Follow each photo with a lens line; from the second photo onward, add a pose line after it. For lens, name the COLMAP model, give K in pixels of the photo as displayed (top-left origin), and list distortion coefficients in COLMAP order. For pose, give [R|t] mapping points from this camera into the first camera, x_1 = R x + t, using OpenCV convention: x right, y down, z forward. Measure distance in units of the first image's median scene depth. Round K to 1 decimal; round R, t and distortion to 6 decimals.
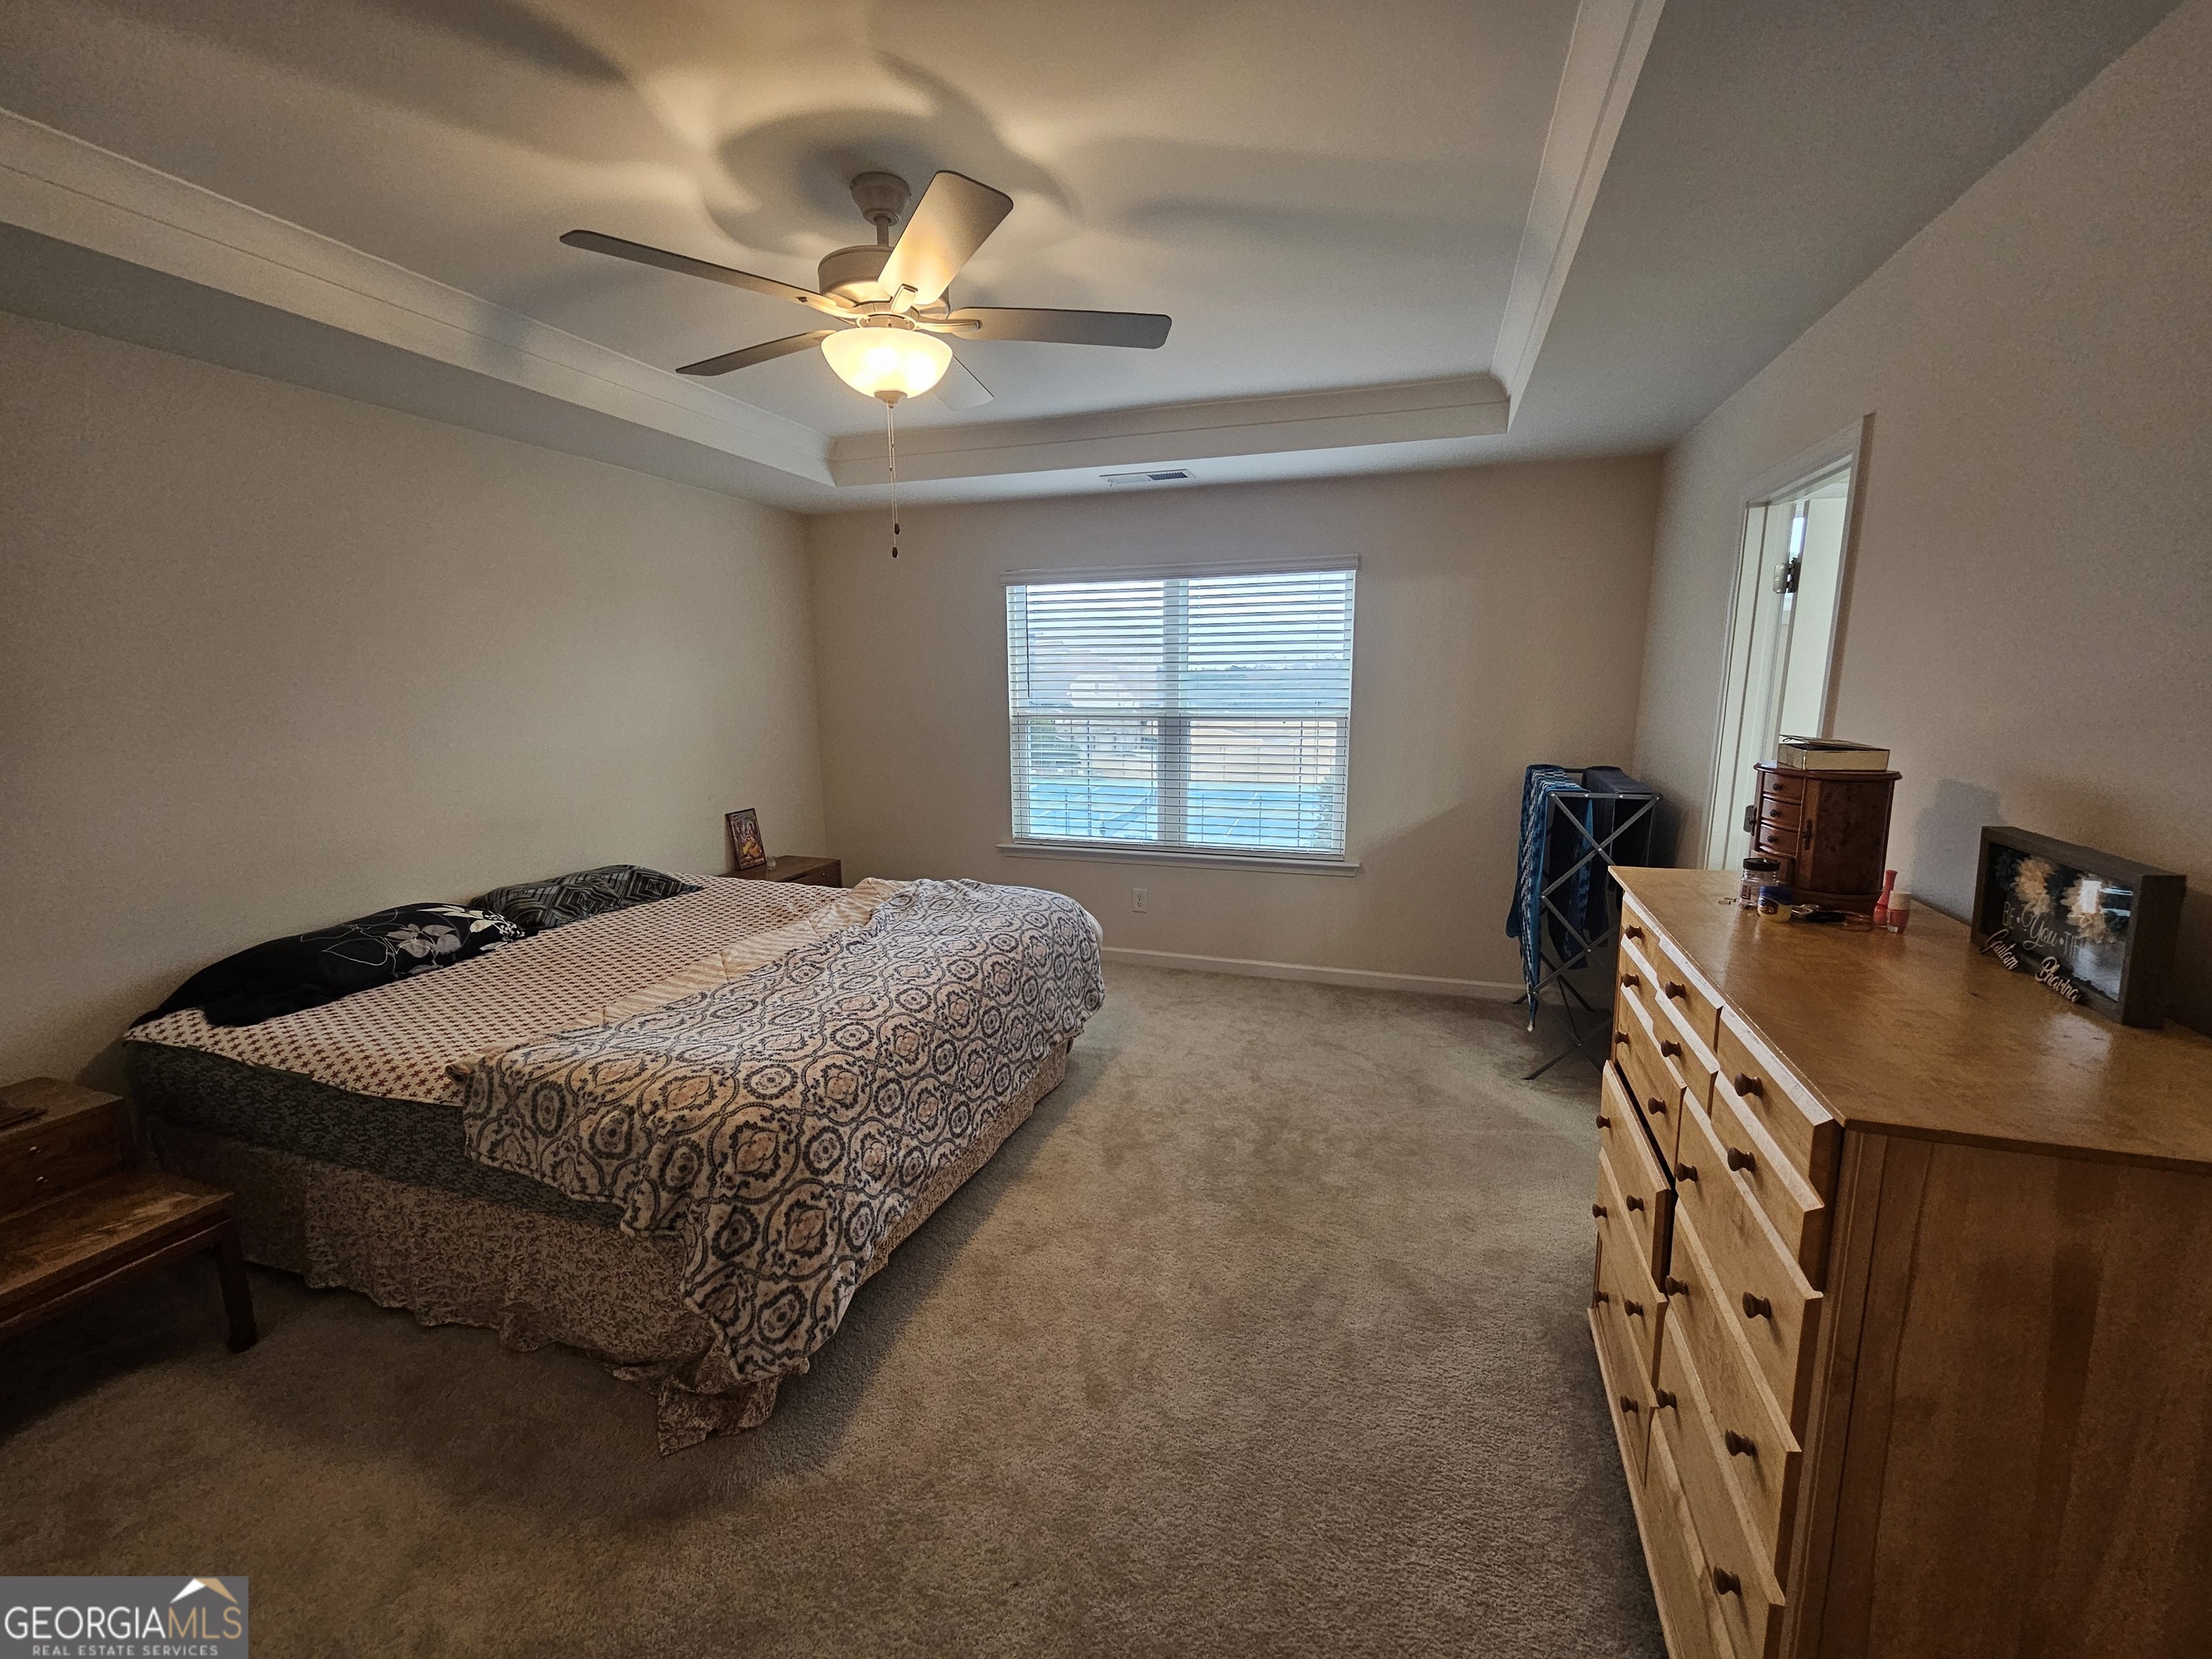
lens RADIAL K [[911.3, 0, 1102.7], [0, 911.3, 836.8], [0, 0, 1]] dist [-0.007635, 0.004835]
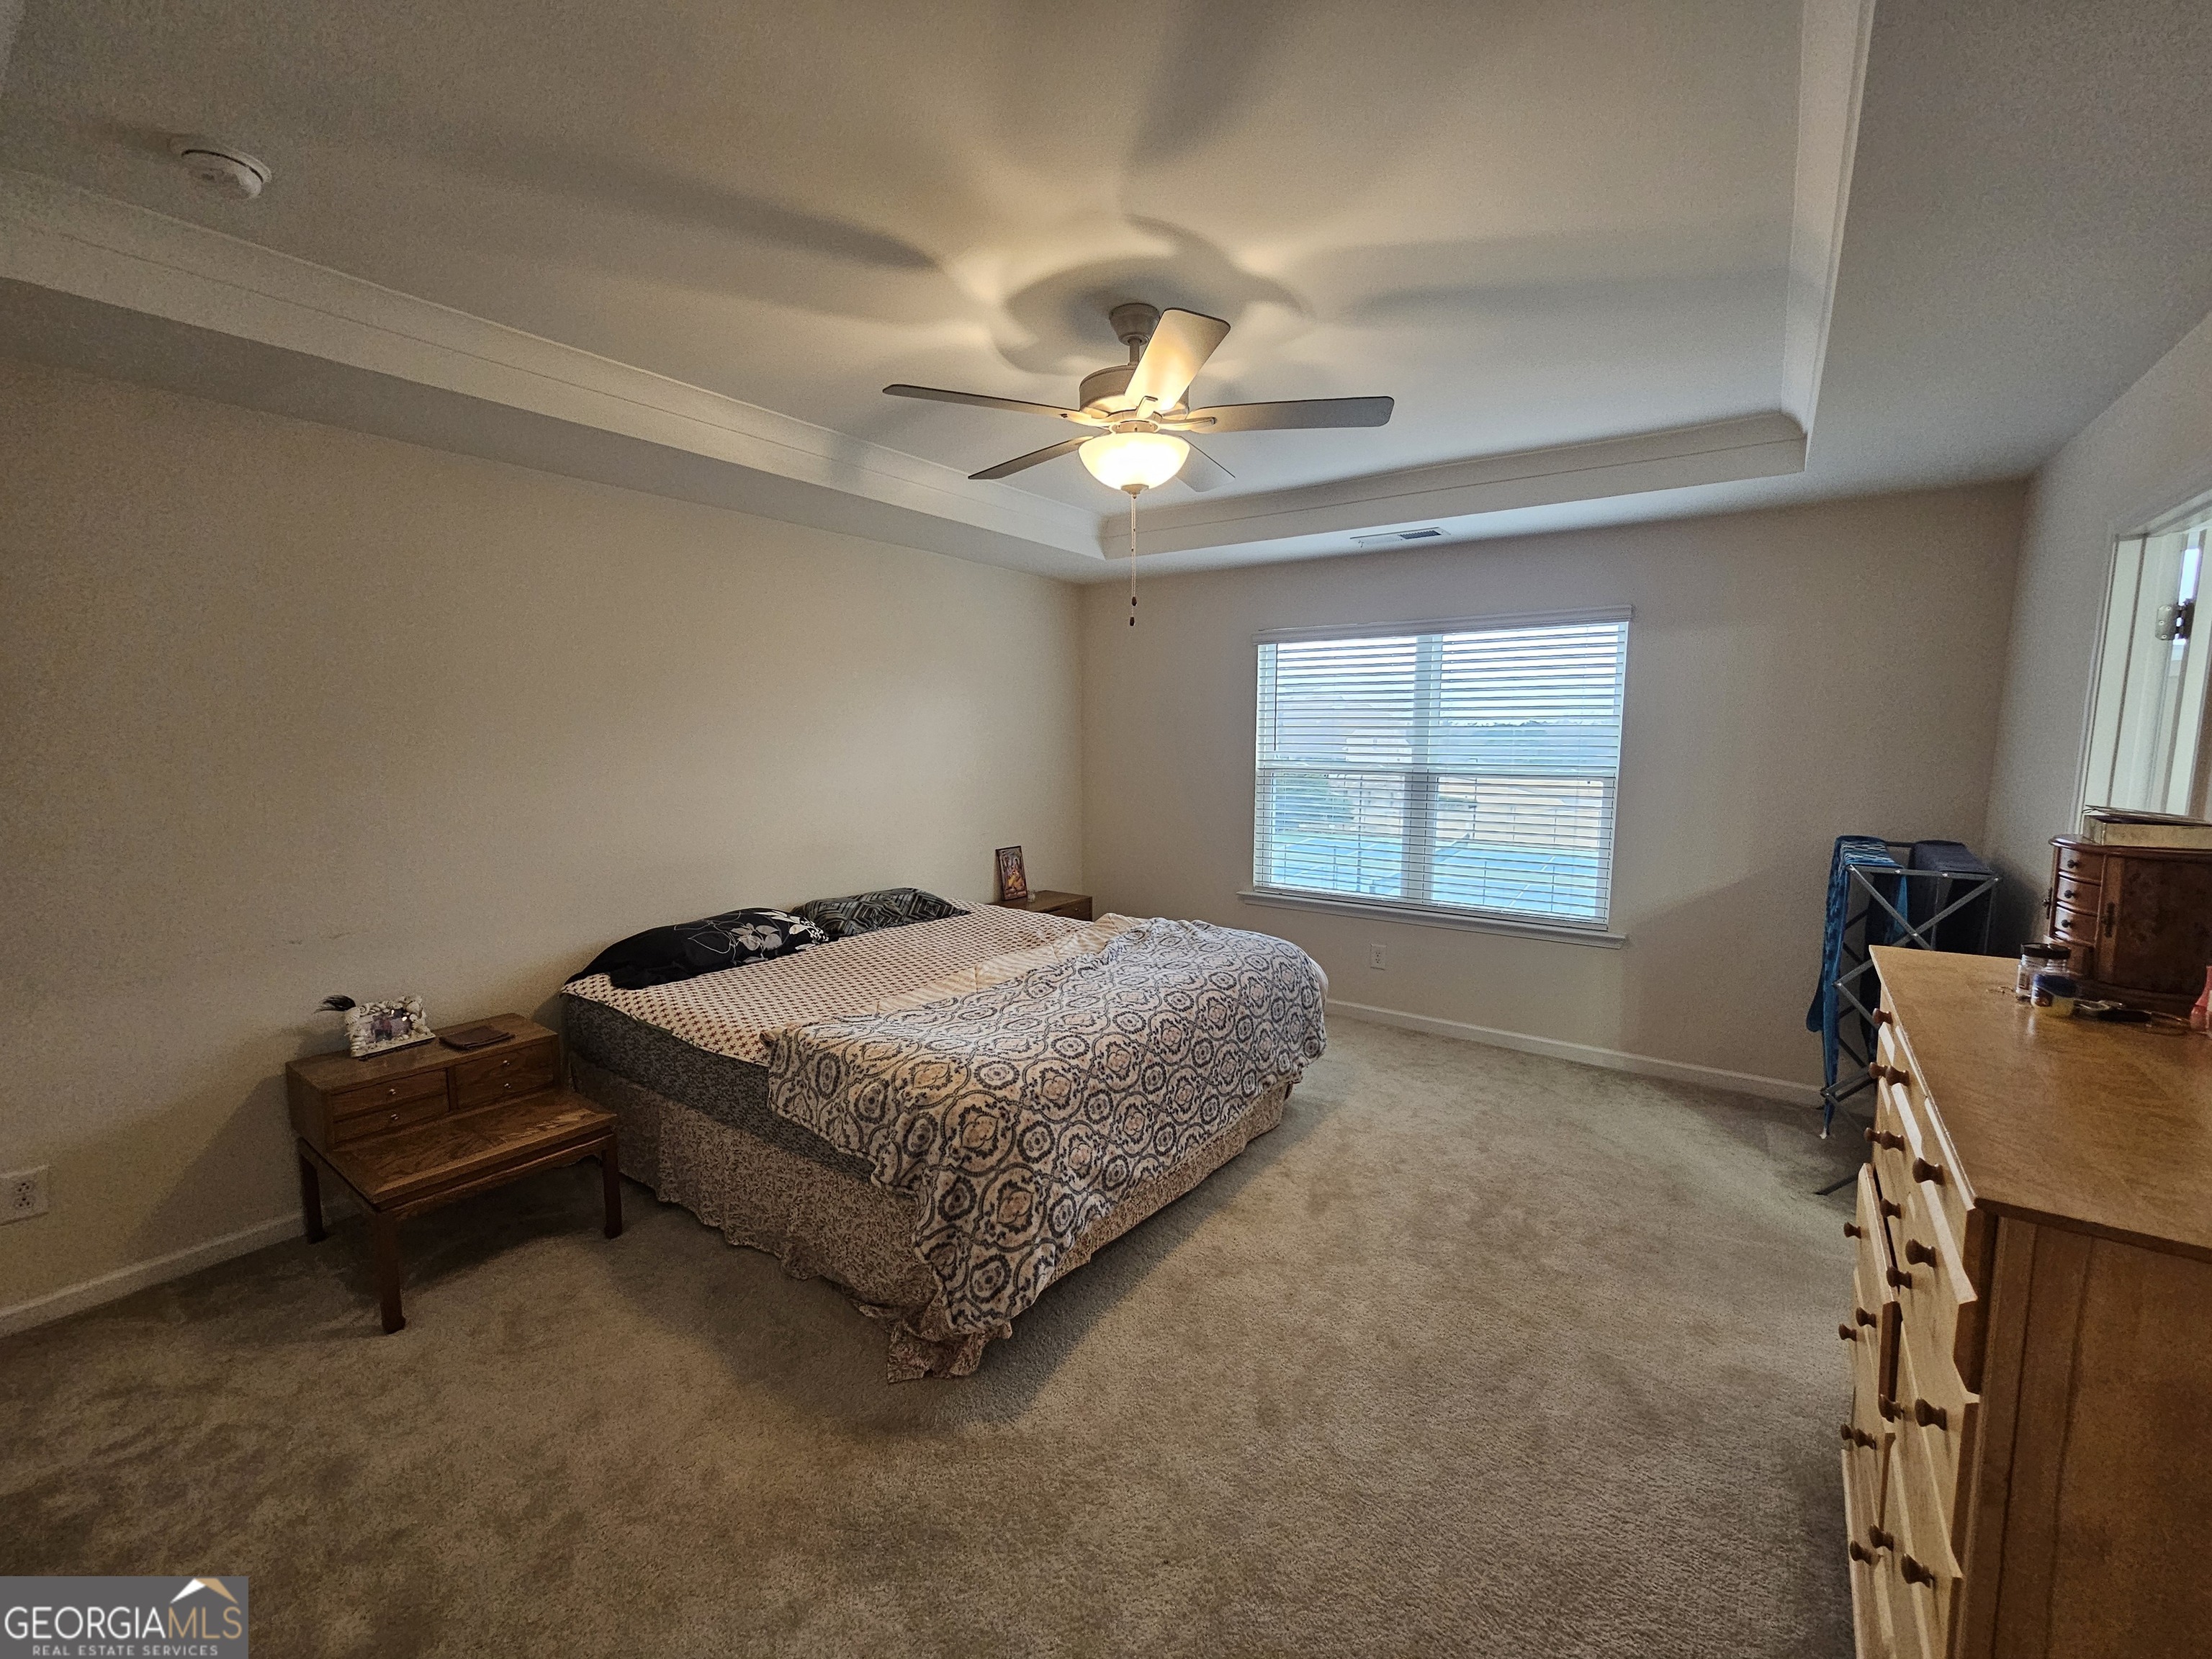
lens RADIAL K [[910.4, 0, 1102.7], [0, 910.4, 834.6], [0, 0, 1]] dist [-0.003152, 0.000784]
pose [[0.956412, 0.042160, -0.288963, 0.078854], [-0.059253, 0.996957, -0.050660, 0.012931], [0.285948, 0.065573, 0.955999, -0.082440]]
